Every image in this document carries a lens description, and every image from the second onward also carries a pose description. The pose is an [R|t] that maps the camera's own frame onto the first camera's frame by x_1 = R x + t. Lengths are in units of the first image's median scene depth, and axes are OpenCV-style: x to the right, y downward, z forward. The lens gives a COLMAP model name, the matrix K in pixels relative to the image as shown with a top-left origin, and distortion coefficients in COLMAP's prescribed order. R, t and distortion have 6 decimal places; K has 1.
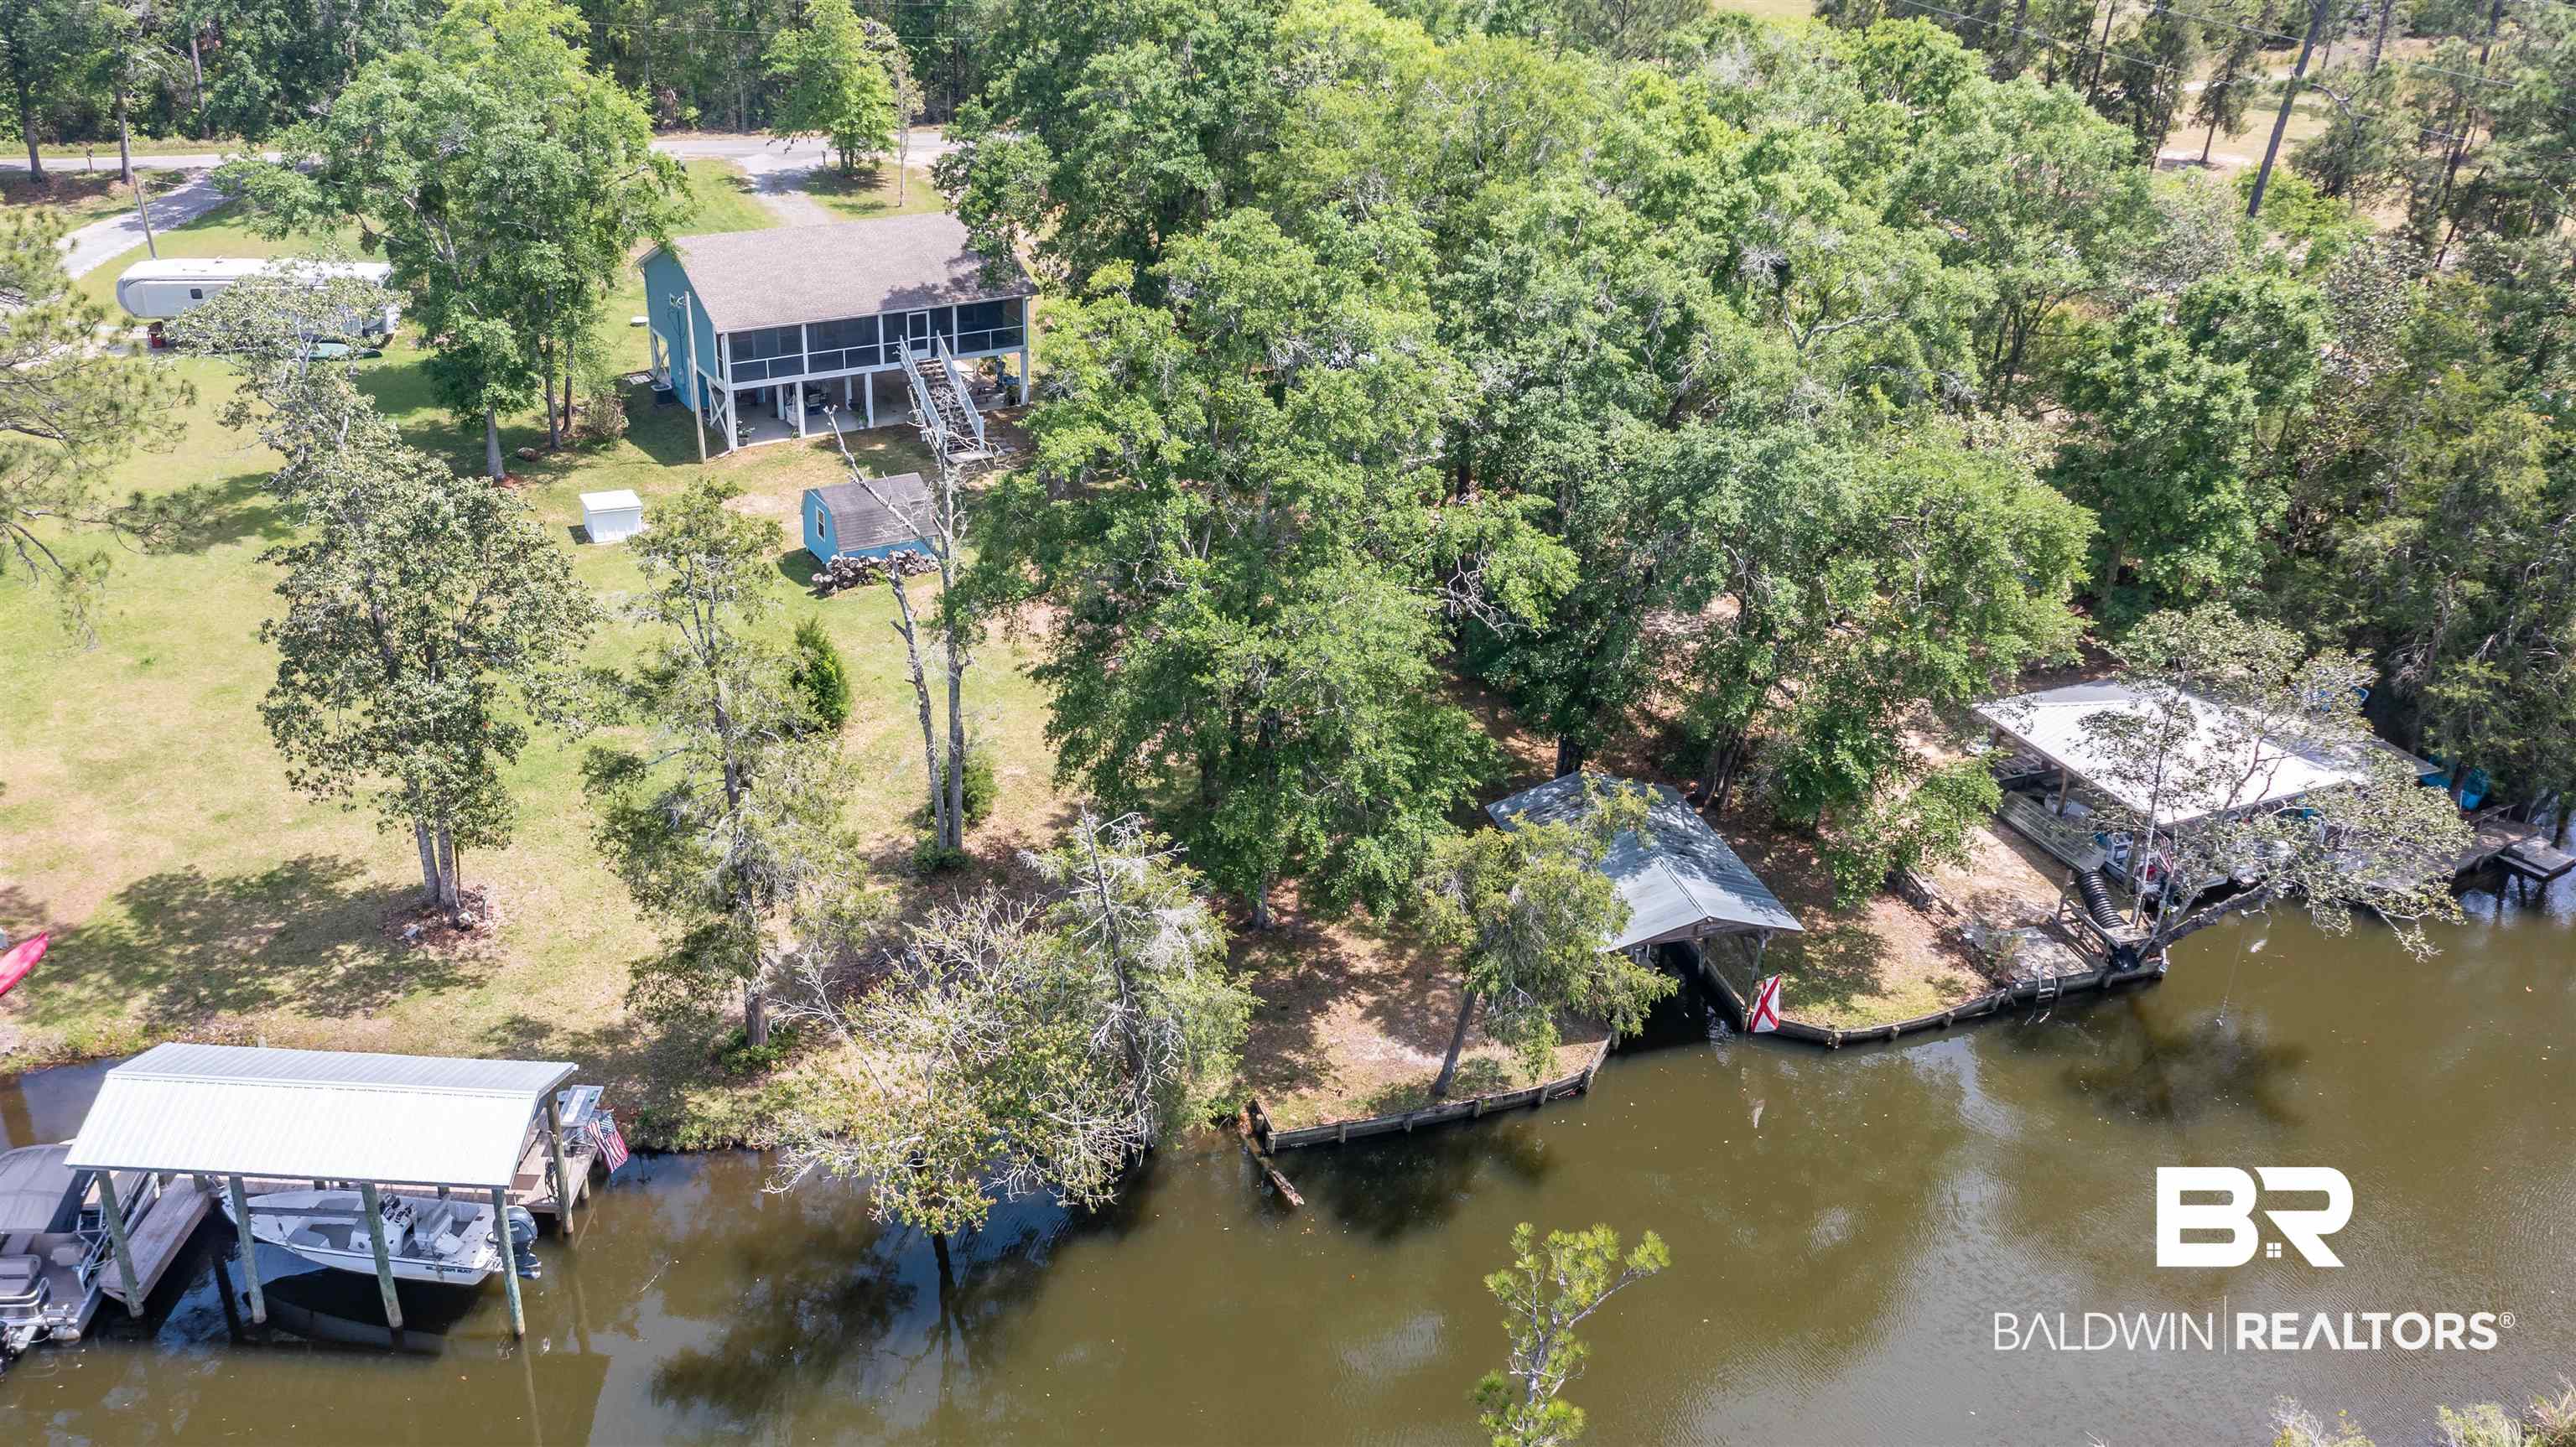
lens RADIAL K [[2209.3, 0, 1288.0], [0, 2209.3, 723.5], [0, 0, 1]] dist [0.000752, 0.003324]
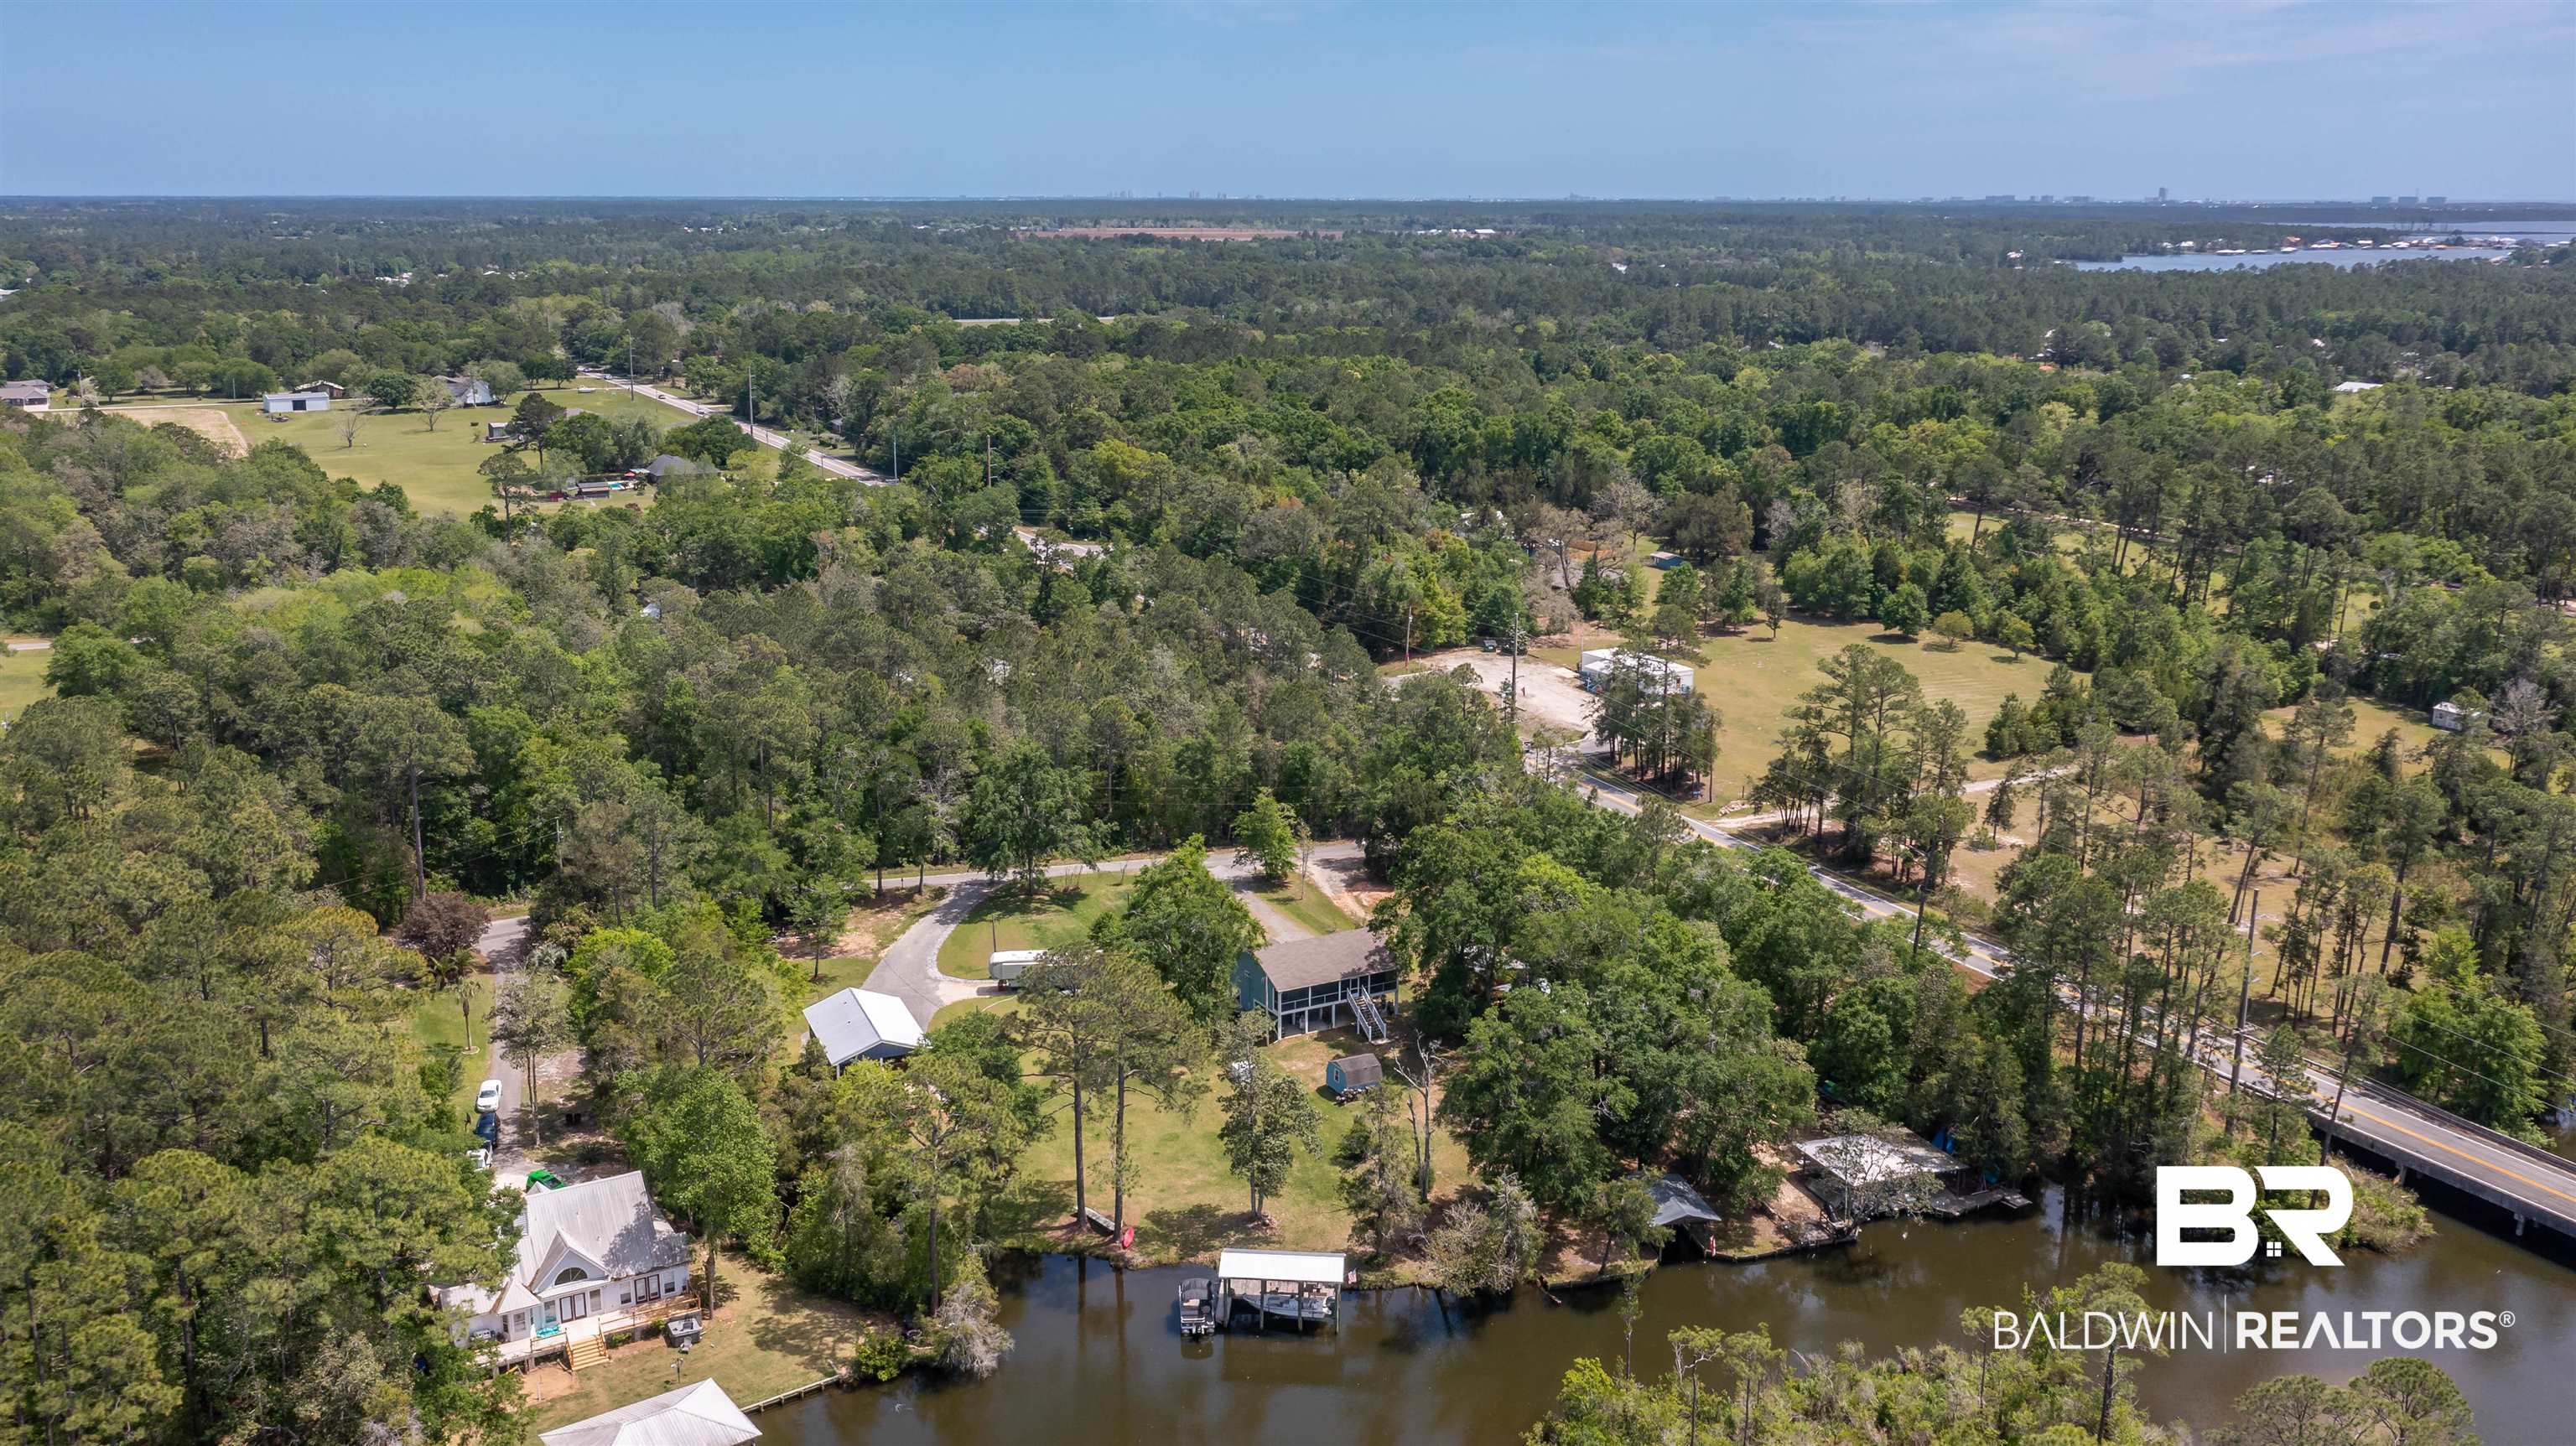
lens RADIAL K [[2183.0, 0, 1272.3], [0, 2183.0, 662.7], [0, 0, 1]] dist [-0.001020, 0.000695]
pose [[0.998195, -0.022467, -0.055688, -0.181979], [0.008513, 0.970946, -0.239148, 0.058768], [0.059443, 0.238242, 0.969385, -1.974098]]
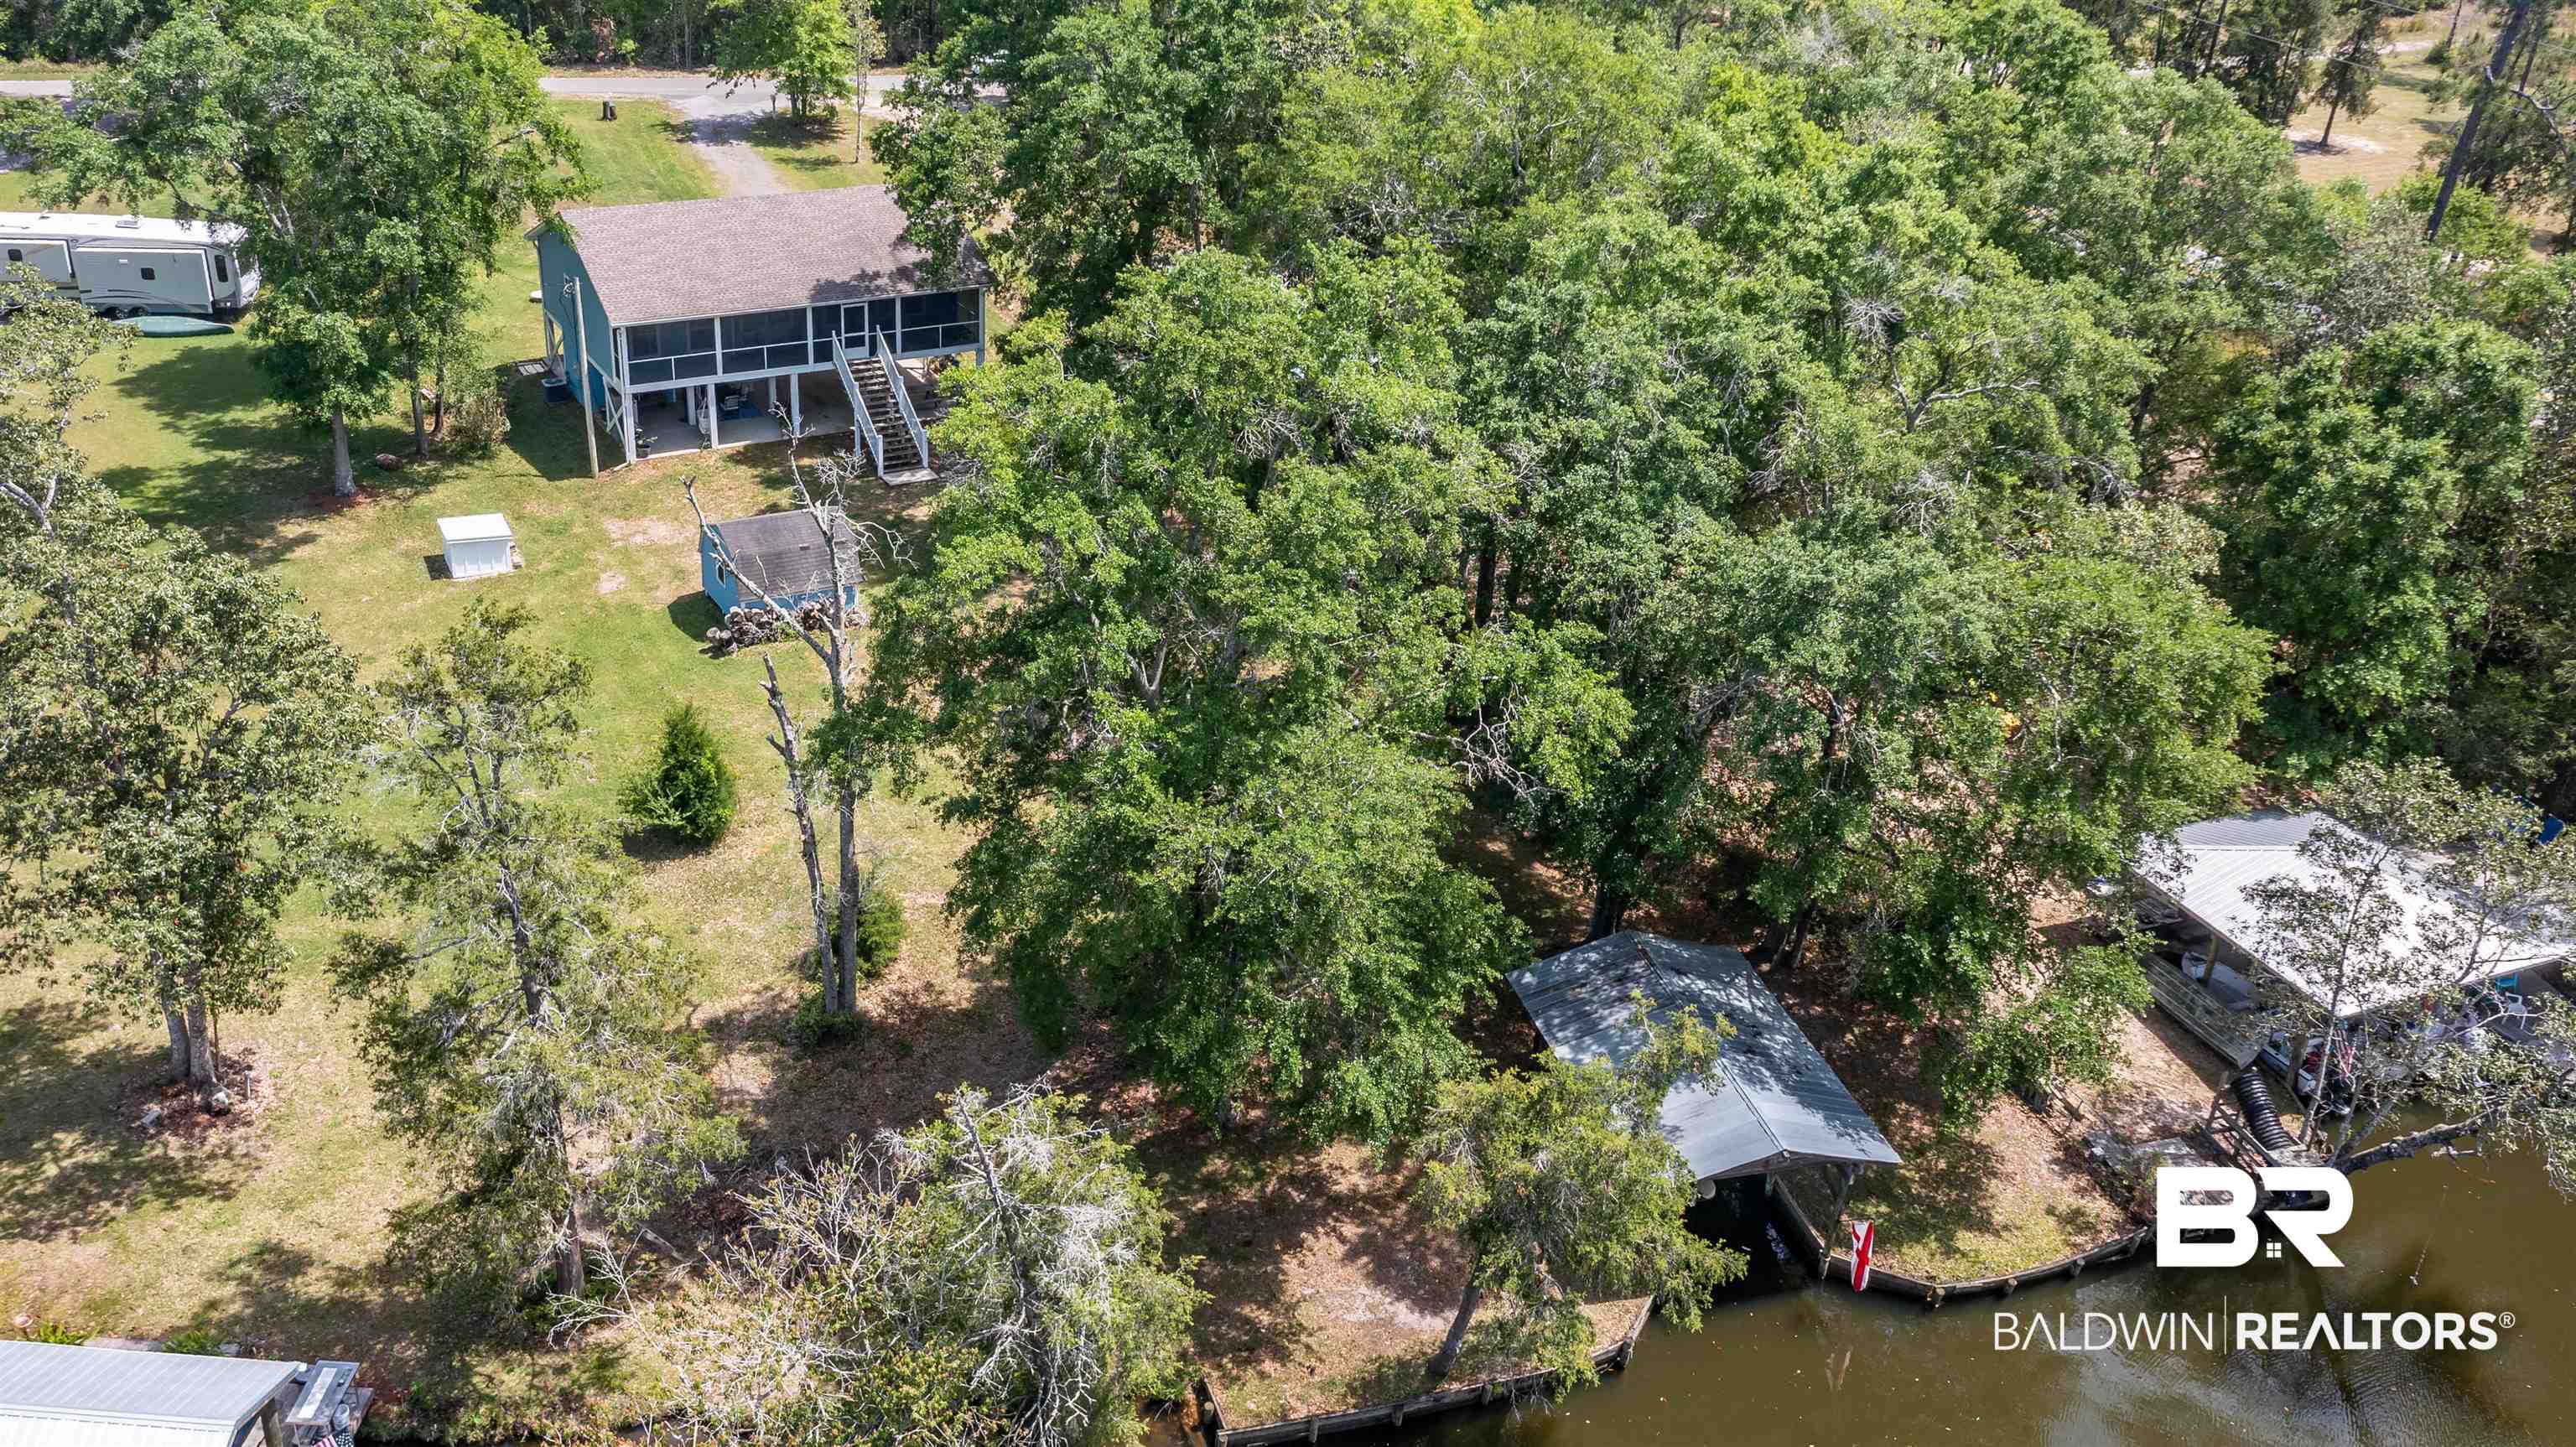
lens RADIAL K [[2307.7, 0, 1323.9], [0, 2307.7, 694.7], [0, 0, 1]] dist [-0.000250, 0.004280]
pose [[0.999645, 0.024553, 0.010339, 0.012030], [-0.024644, 0.999658, 0.008766, -0.073320], [-0.010120, -0.009018, 0.999908, 0.164771]]
